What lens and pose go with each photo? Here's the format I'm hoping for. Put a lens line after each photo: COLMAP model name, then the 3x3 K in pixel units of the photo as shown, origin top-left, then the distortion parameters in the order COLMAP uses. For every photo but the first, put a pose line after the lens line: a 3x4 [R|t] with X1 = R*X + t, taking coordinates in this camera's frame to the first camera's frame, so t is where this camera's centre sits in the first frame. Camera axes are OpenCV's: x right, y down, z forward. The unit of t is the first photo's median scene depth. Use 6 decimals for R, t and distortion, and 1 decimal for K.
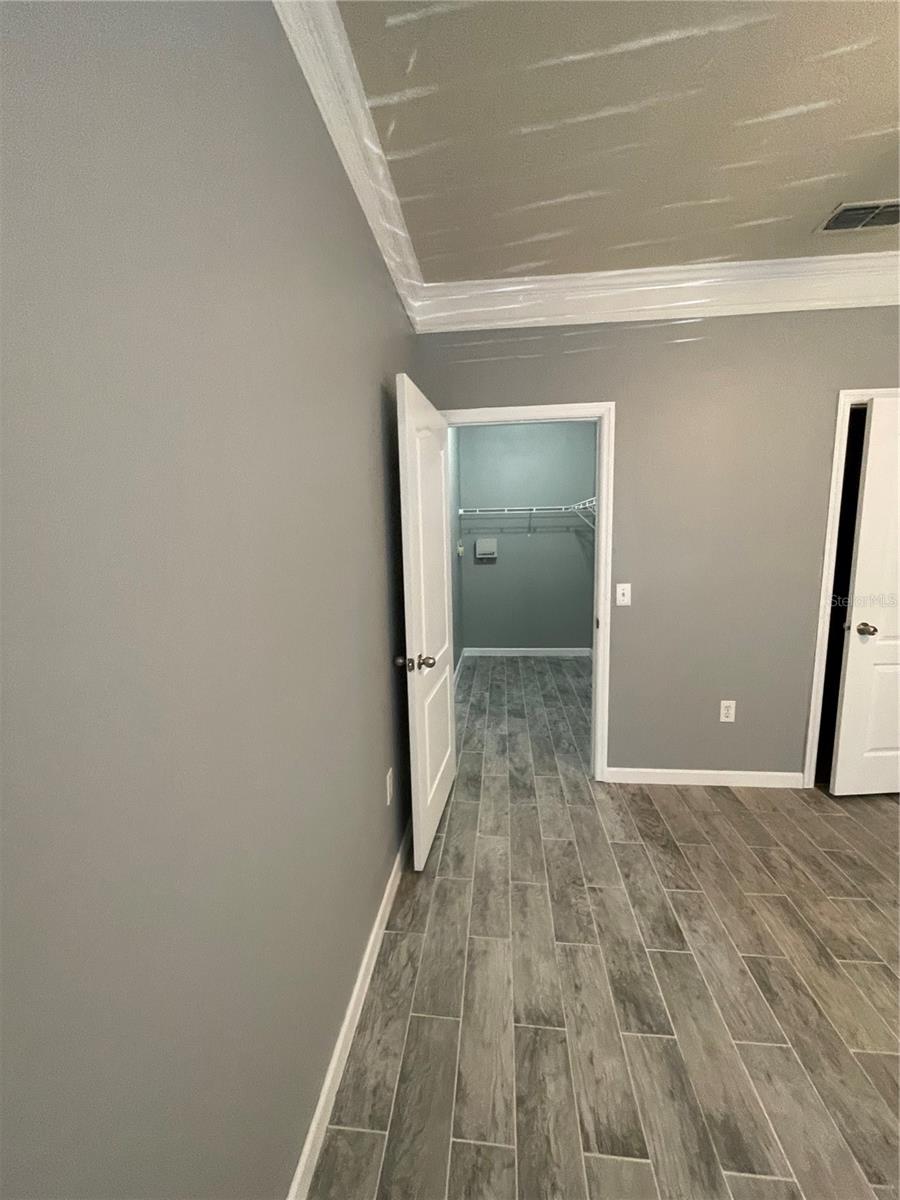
lens RADIAL K [[488.1, 0, 450.2], [0, 488.1, 599.3], [0, 0, 1]] dist [-0.003019, -0.000551]
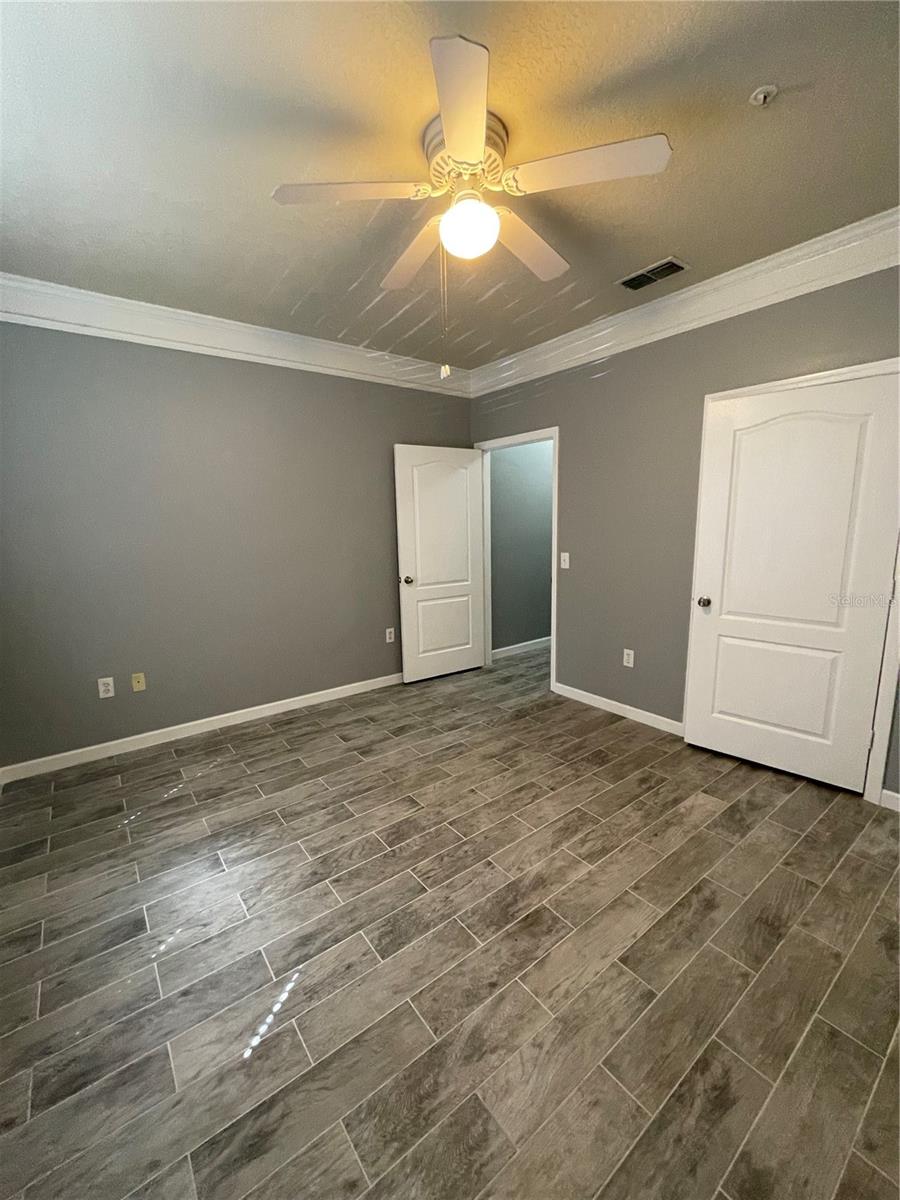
lens RADIAL K [[488.1, 0, 450.2], [0, 488.1, 599.3], [0, 0, 1]] dist [-0.003019, -0.000551]
pose [[0.687367, 0.126640, -0.715184, 0.808139], [-0.094723, 0.991902, 0.084601, 0.009594], [0.720107, 0.009593, 0.693797, -0.156489]]
